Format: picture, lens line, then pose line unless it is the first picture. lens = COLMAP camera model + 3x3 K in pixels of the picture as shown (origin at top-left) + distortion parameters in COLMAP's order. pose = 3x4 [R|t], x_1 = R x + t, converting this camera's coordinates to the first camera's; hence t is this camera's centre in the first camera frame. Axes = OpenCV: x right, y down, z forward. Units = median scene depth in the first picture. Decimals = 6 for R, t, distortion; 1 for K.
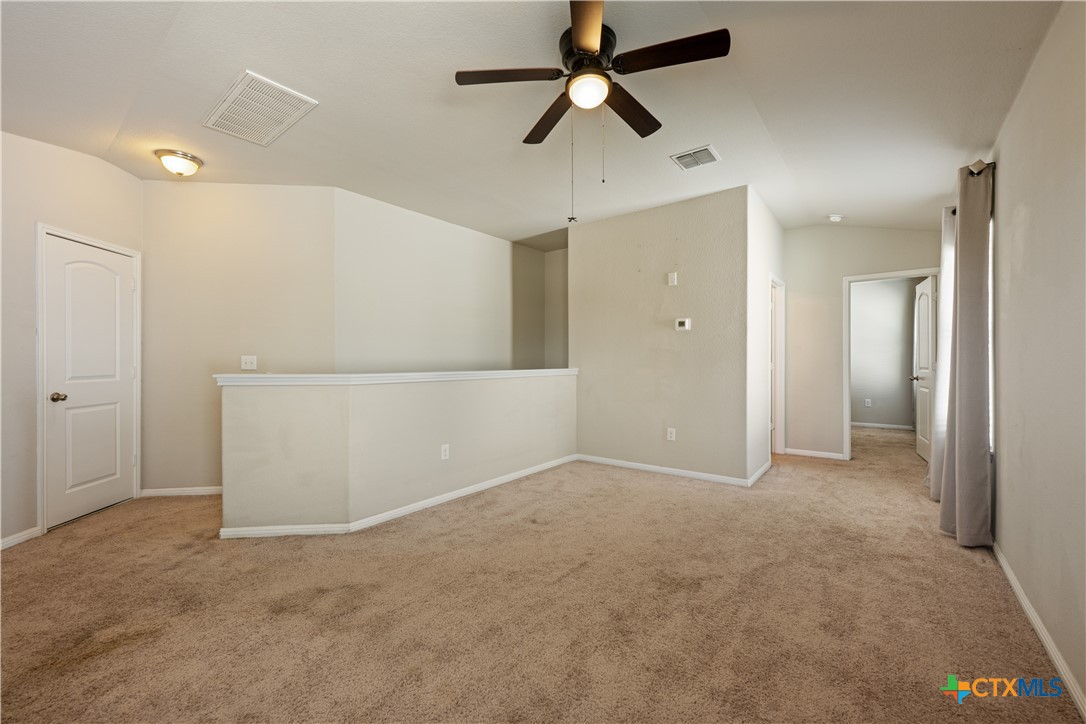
lens RADIAL K [[433.0, 0, 542.6], [0, 433.0, 361.5], [0, 0, 1]] dist [0.000050, 0.000532]
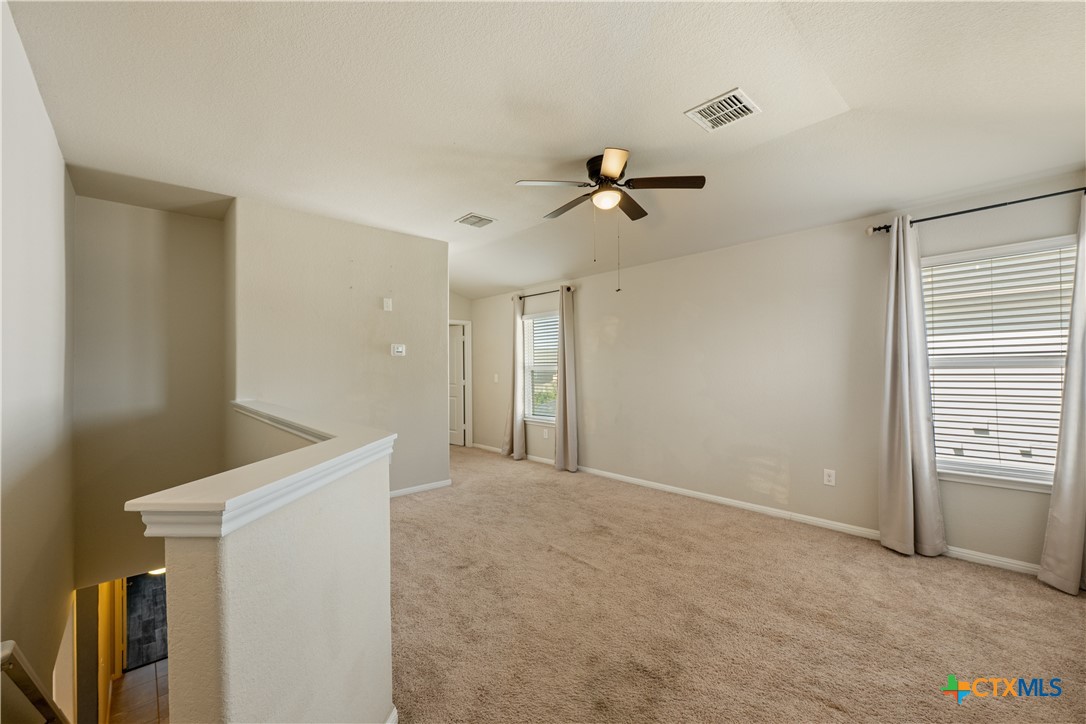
lens RADIAL K [[433.0, 0, 540.9], [0, 433.0, 361.2], [0, 0, 1]] dist [0.000050, 0.000532]
pose [[0.166761, 0.022743, 0.985735, -0.966130], [0.013503, 0.999588, -0.025346, -0.040678], [-0.985905, 0.017537, 0.166385, 0.725403]]
